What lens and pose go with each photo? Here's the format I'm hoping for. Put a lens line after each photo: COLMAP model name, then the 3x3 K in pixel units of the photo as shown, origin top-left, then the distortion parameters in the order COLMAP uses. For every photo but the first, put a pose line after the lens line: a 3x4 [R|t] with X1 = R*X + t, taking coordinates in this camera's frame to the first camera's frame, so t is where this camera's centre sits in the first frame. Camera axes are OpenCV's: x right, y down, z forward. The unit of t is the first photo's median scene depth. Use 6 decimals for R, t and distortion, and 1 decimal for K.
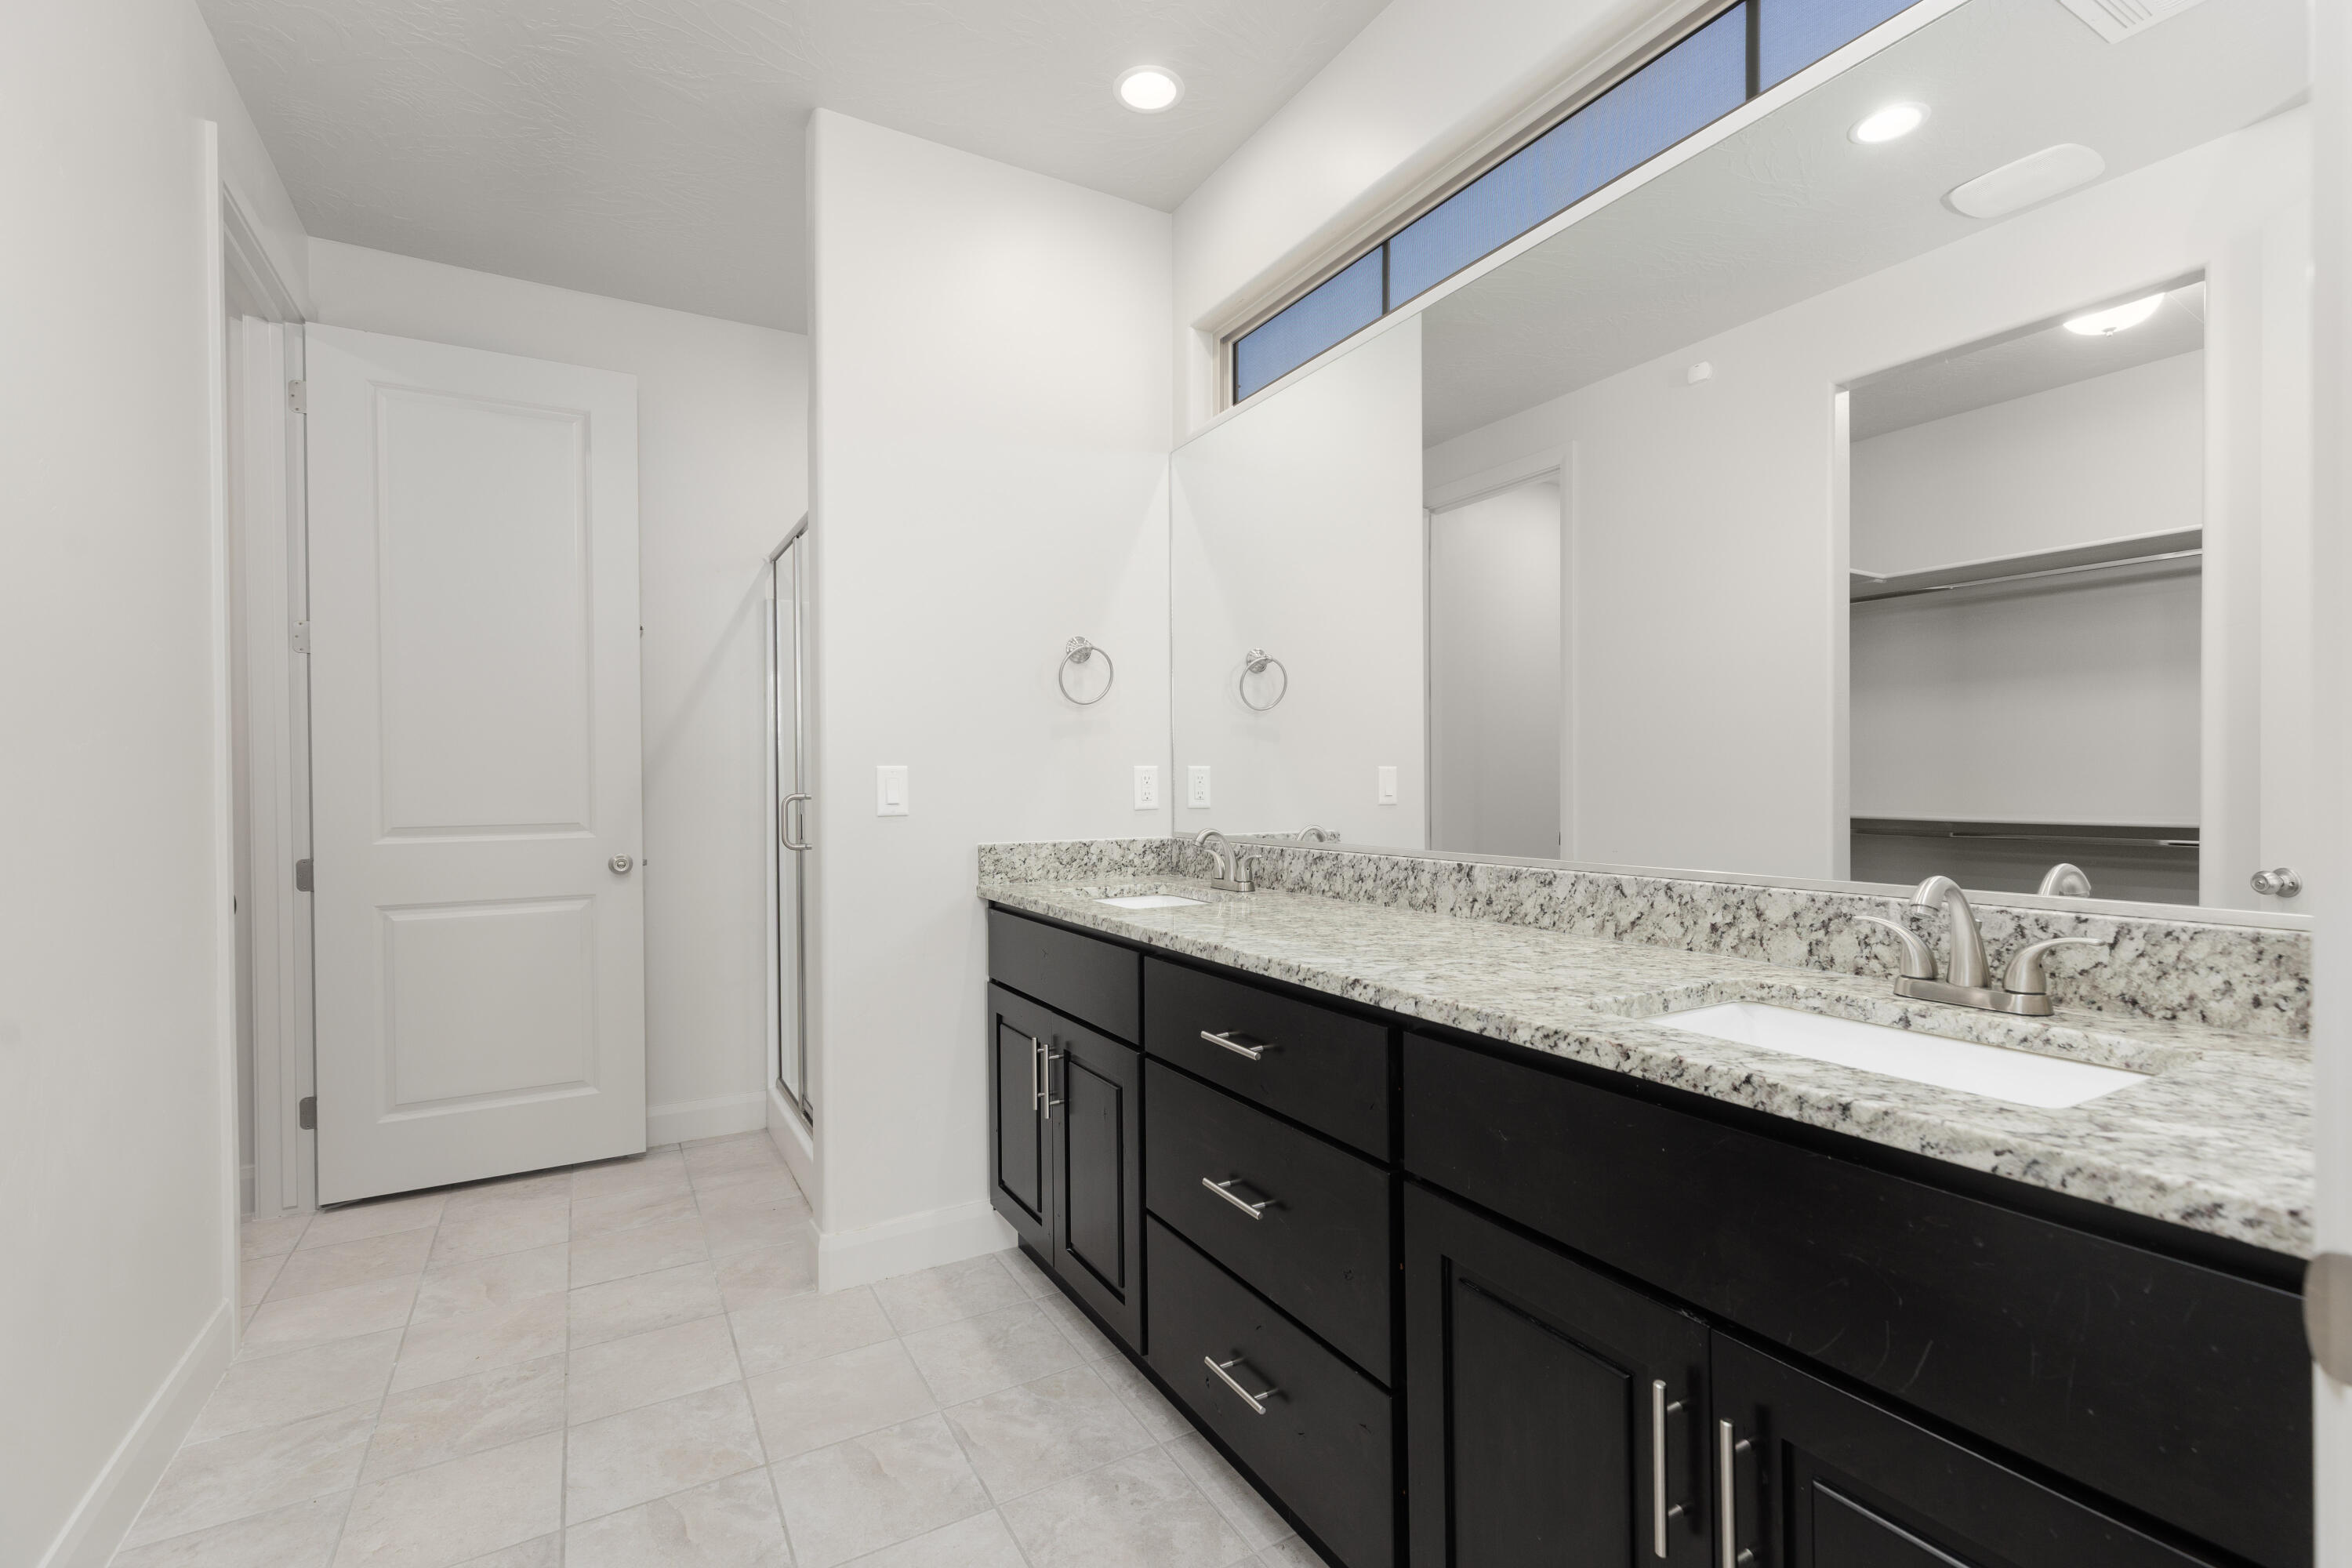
lens RADIAL K [[1052.9, 0, 1192.5], [0, 1052.9, 788.1], [0, 0, 1]] dist [0.002340, 0.000152]
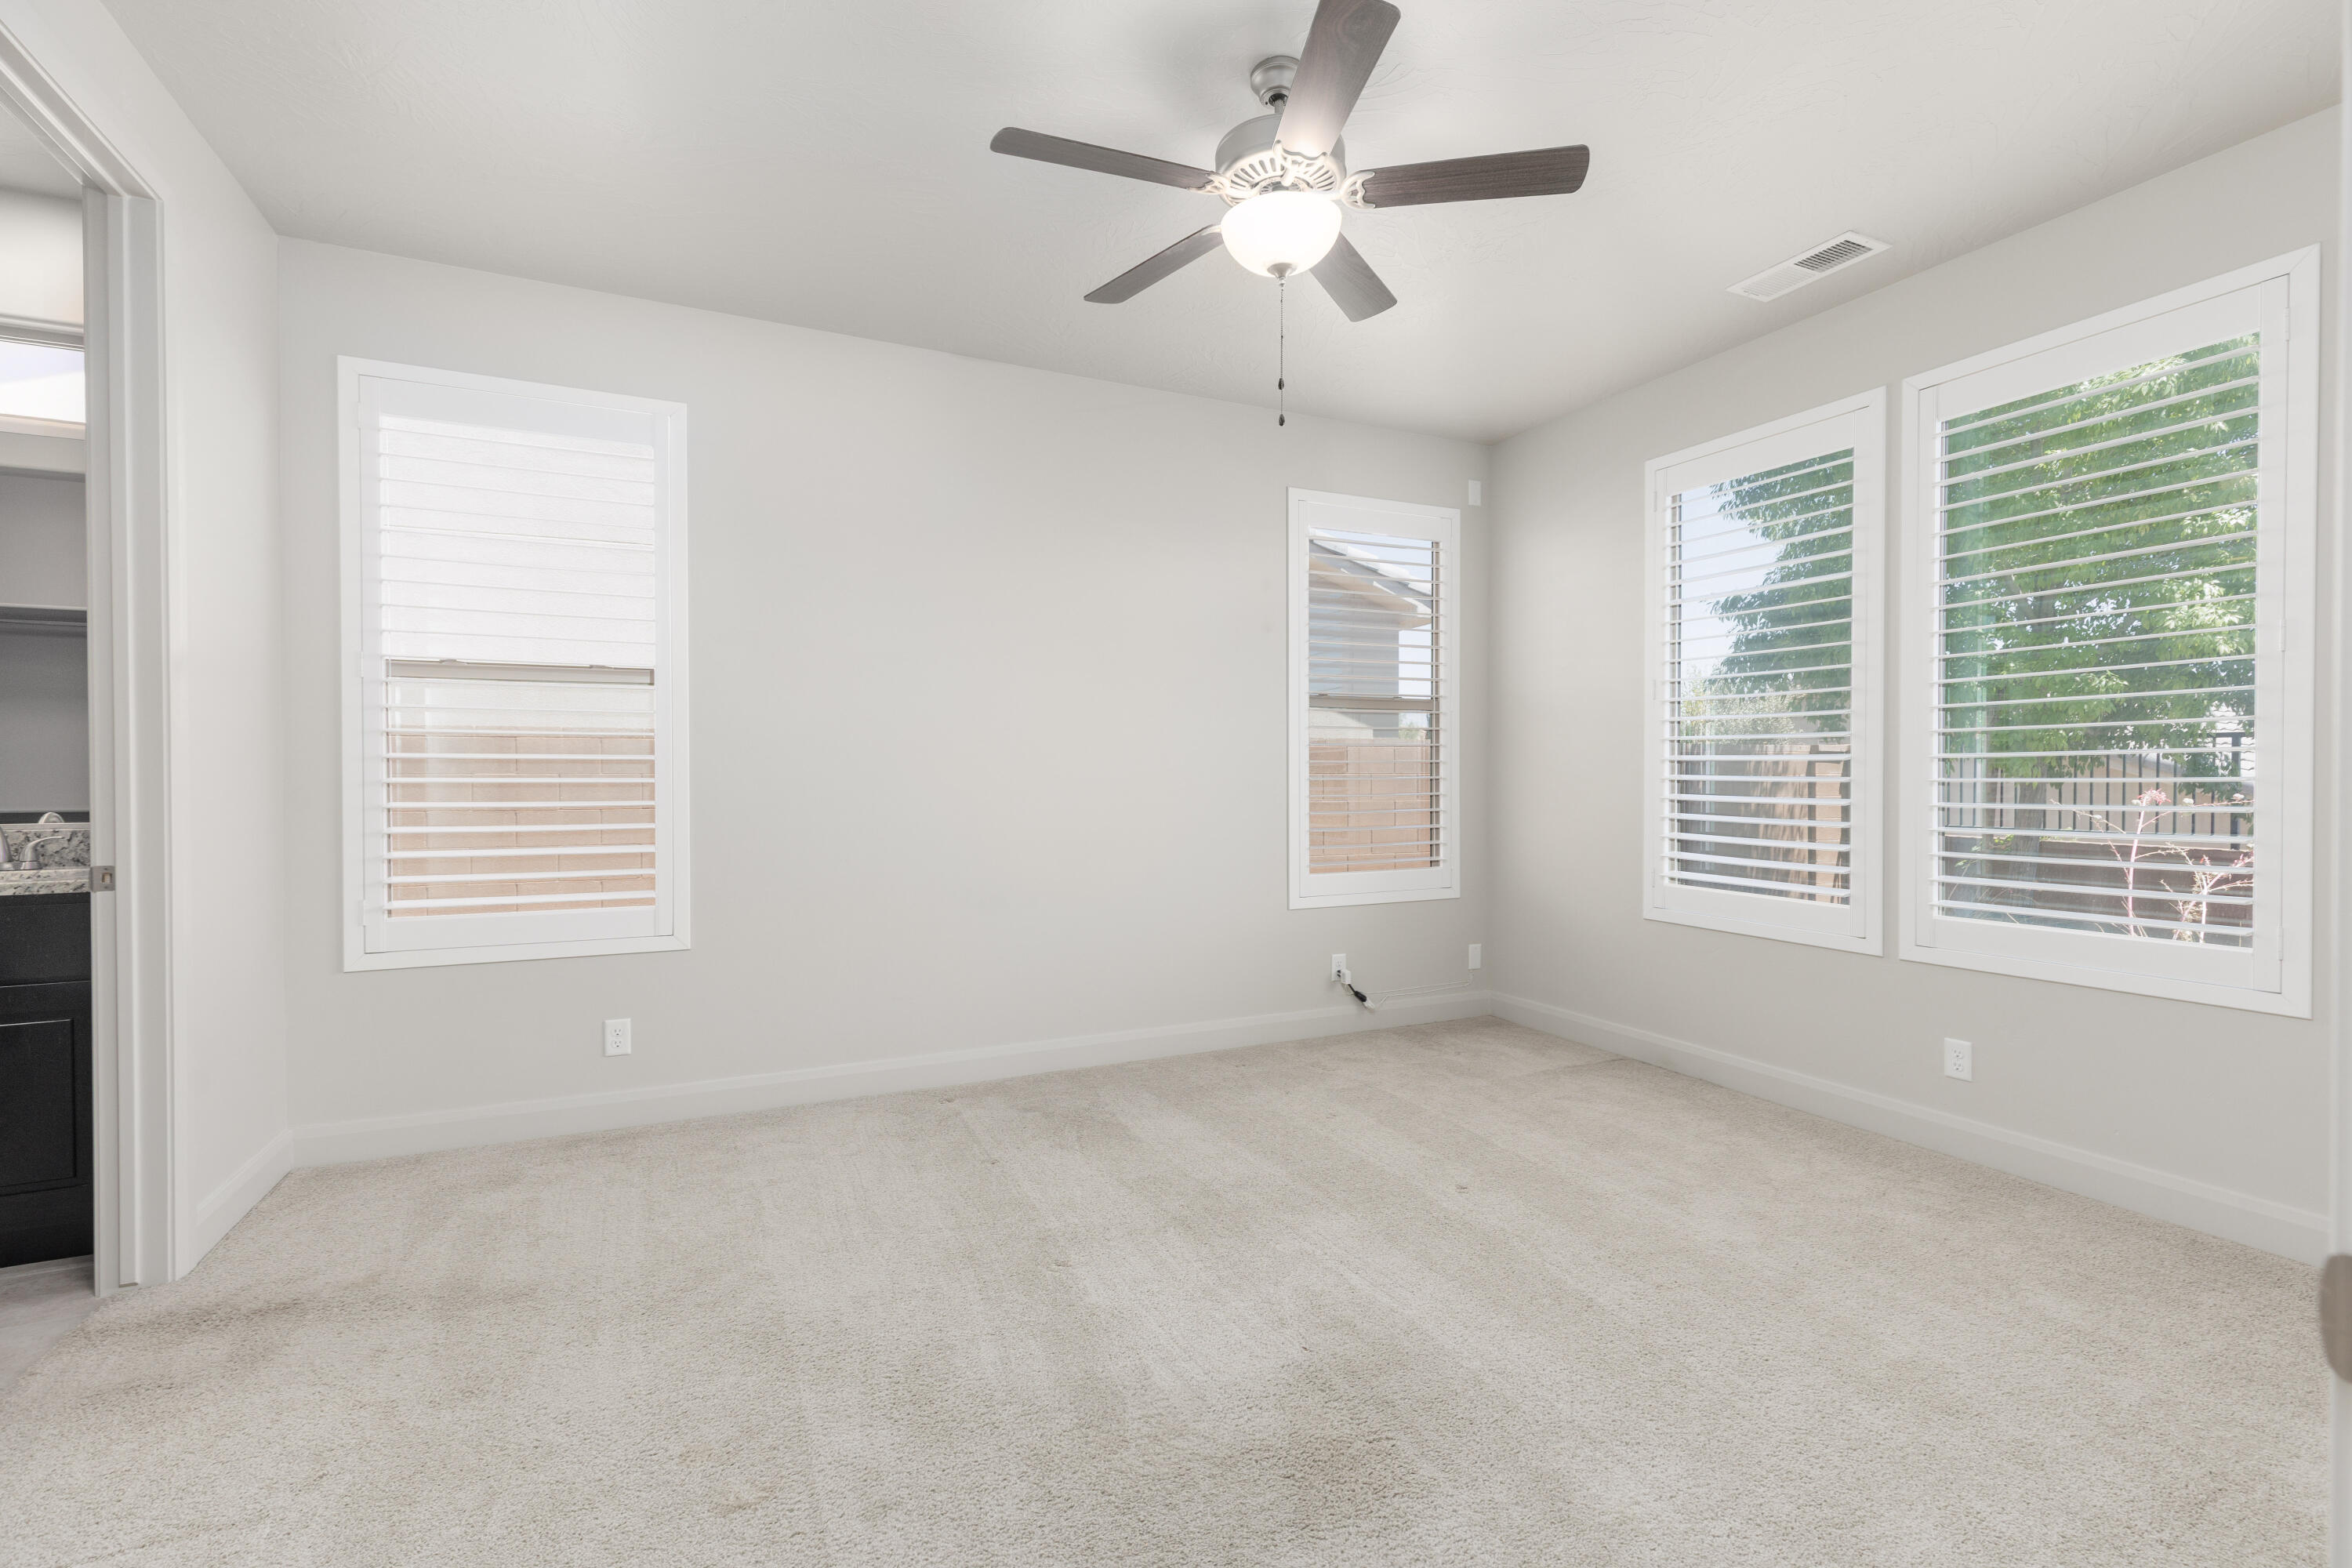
lens RADIAL K [[1052.9, 0, 1192.5], [0, 1052.9, 788.1], [0, 0, 1]] dist [0.002340, 0.000152]
pose [[0.082715, -0.005109, 0.996560, -0.788692], [0.005216, 0.999975, 0.004693, 0.013023], [-0.996560, 0.004810, 0.082740, -1.044517]]
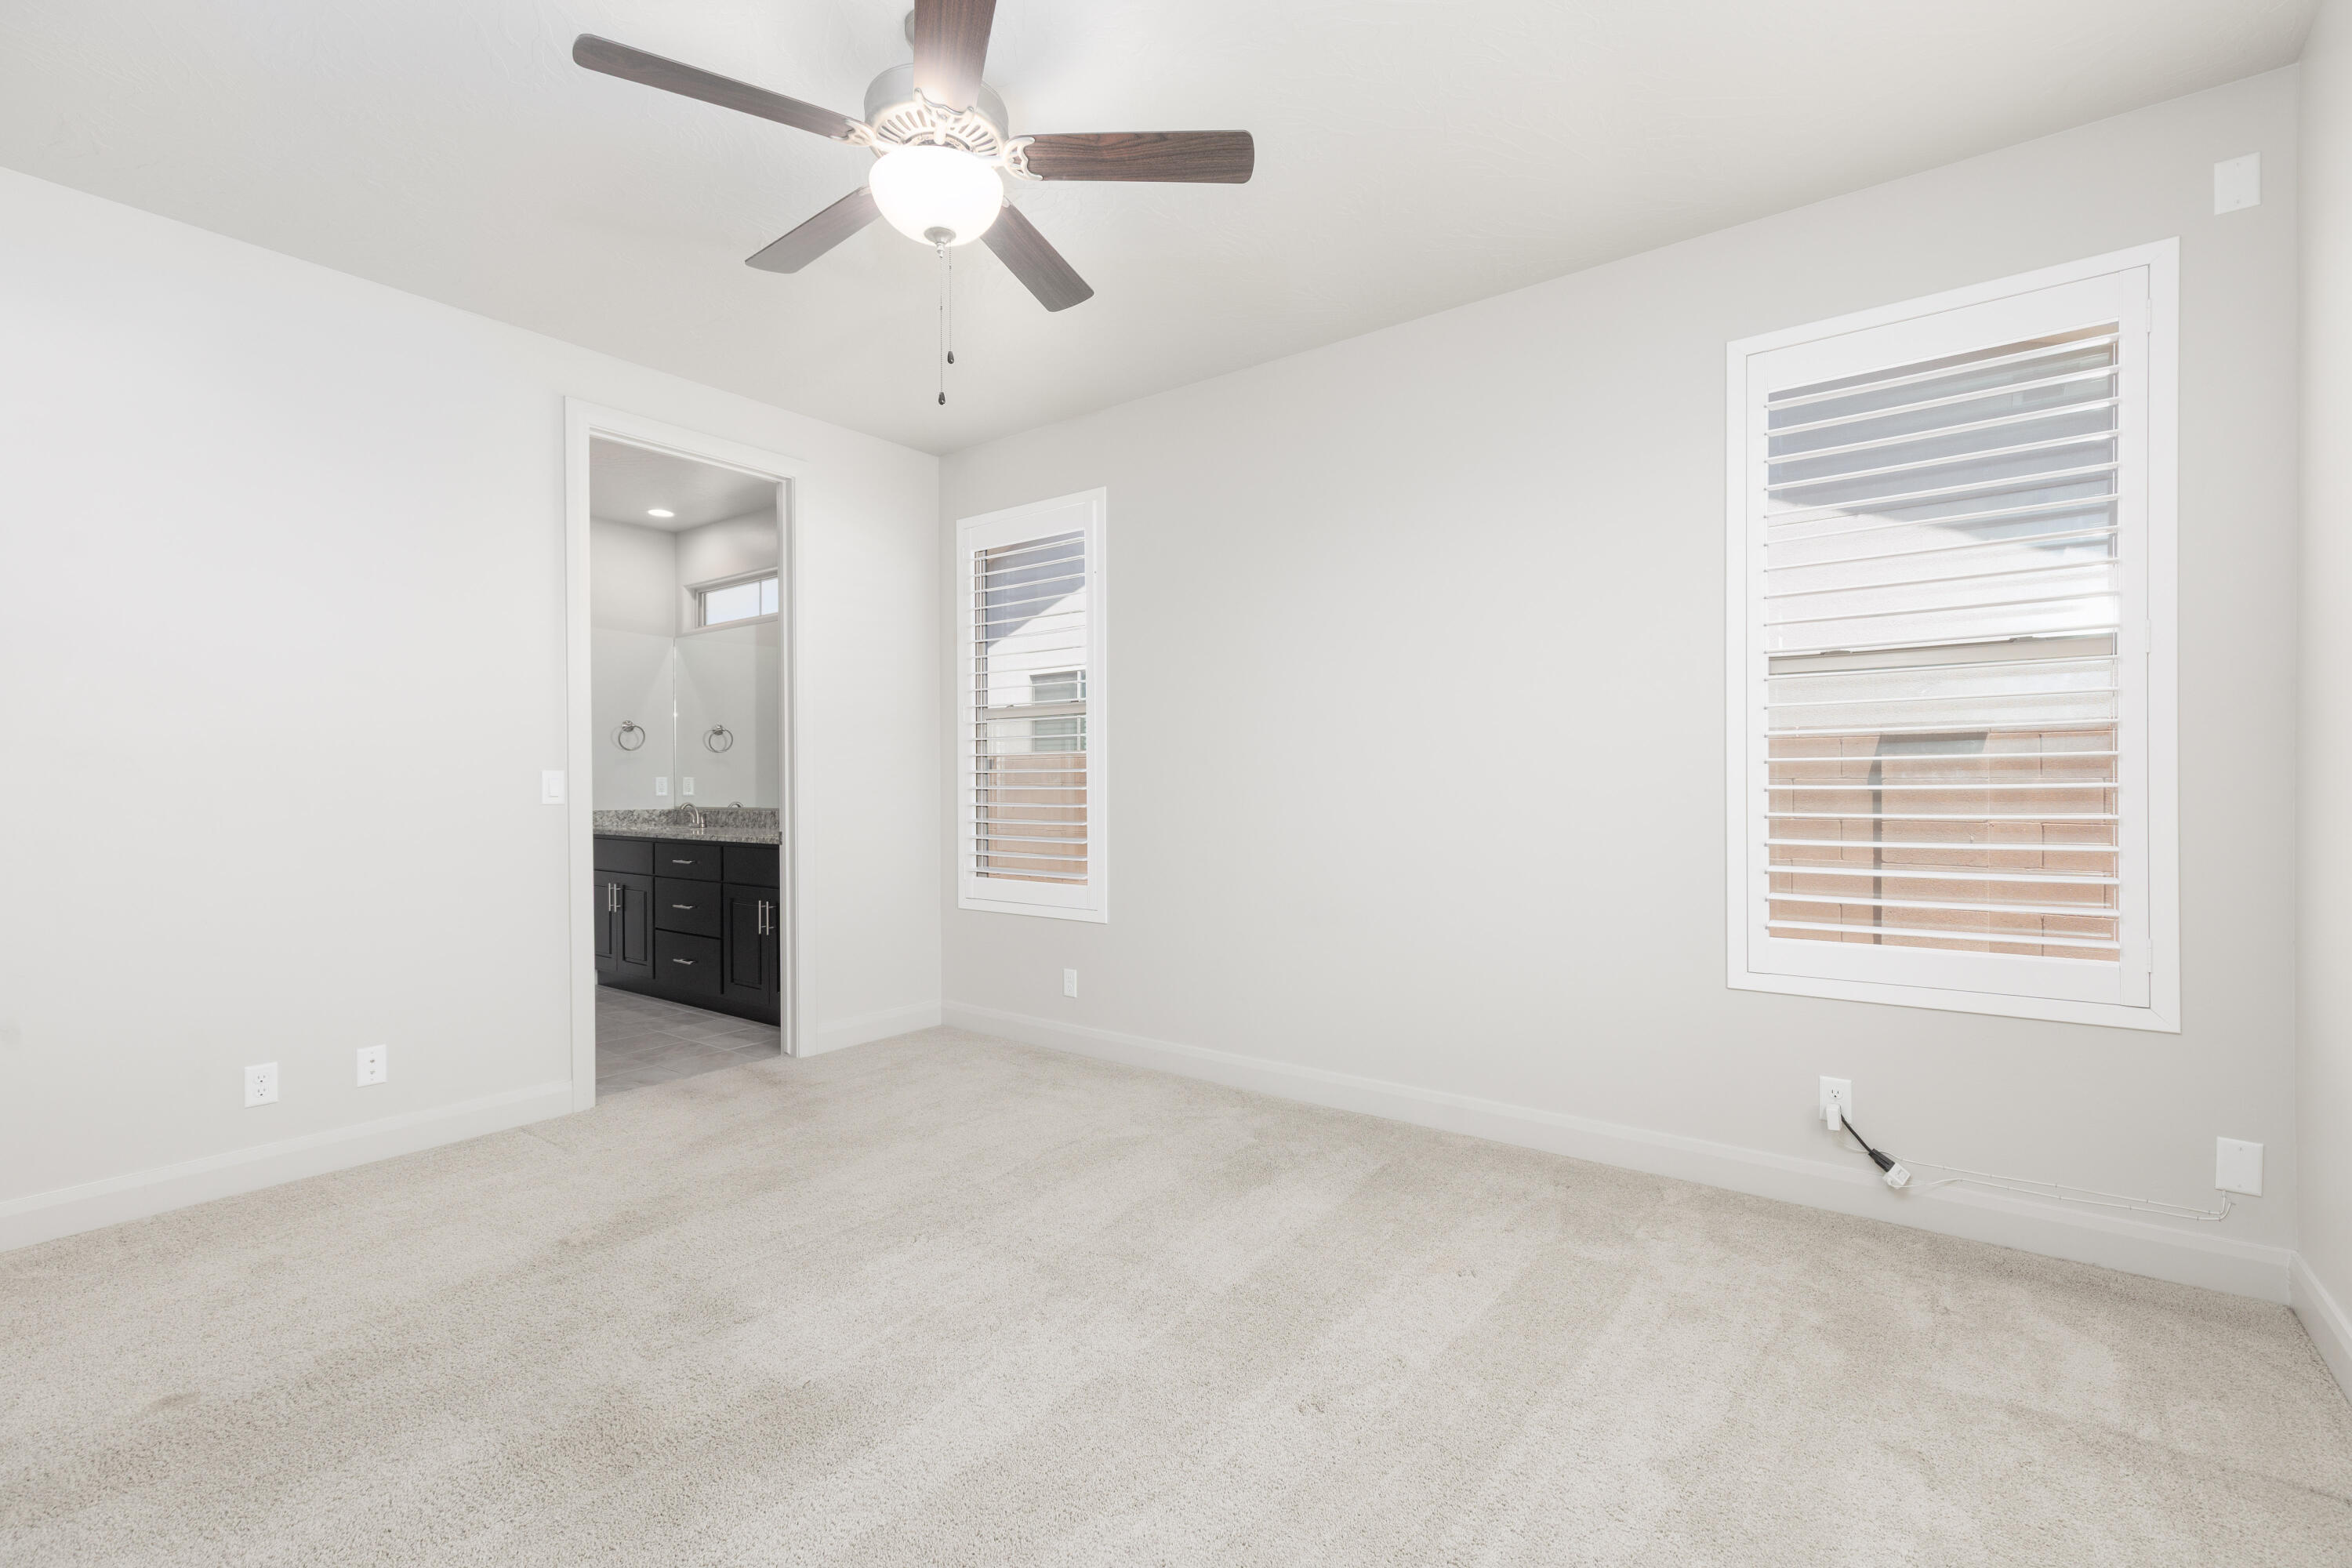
lens RADIAL K [[1052.9, 0, 1192.5], [0, 1052.9, 788.1], [0, 0, 1]] dist [0.002340, 0.000152]
pose [[0.923338, 0.002774, 0.383979, 0.194250], [-0.001676, 0.999993, -0.003194, 0.011931], [-0.383985, 0.002306, 0.923336, -2.115378]]
